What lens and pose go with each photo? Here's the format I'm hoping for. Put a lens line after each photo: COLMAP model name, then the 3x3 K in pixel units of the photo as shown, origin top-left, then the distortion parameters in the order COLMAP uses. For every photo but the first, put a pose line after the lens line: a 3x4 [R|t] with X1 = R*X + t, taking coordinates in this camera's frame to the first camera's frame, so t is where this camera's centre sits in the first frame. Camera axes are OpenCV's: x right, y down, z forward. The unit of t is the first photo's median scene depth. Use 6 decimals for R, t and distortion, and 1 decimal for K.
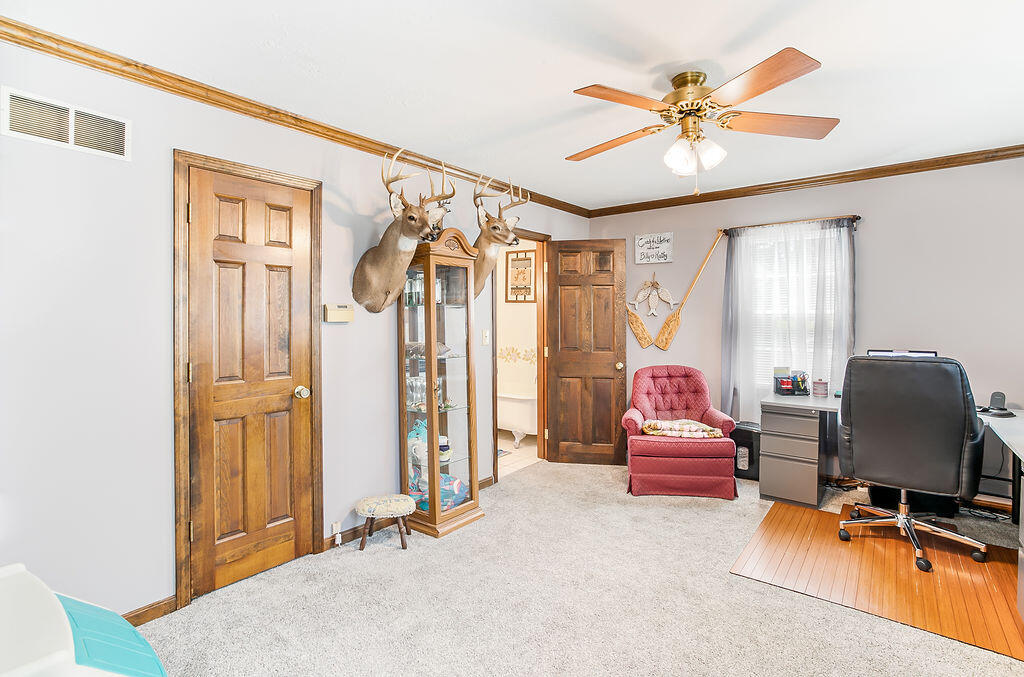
lens RADIAL K [[505.4, 0, 512.8], [0, 505.4, 315.6], [0, 0, 1]] dist [0.000912, 0.000218]
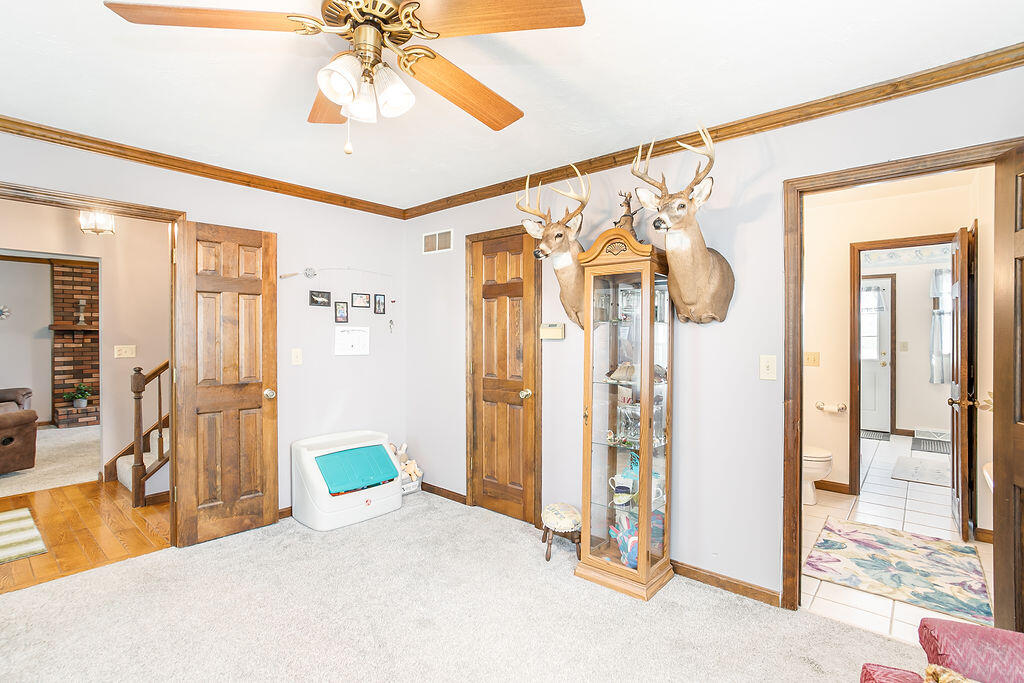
lens RADIAL K [[491.3, 0, 515.4], [0, 491.3, 337.6], [0, 0, 1]] dist [-0.001990, -0.000147]
pose [[-0.021566, 0.006329, -0.999747, 0.962368], [0.001014, 0.999980, 0.006309, 0.003449], [0.999767, -0.000878, -0.021572, 1.174190]]
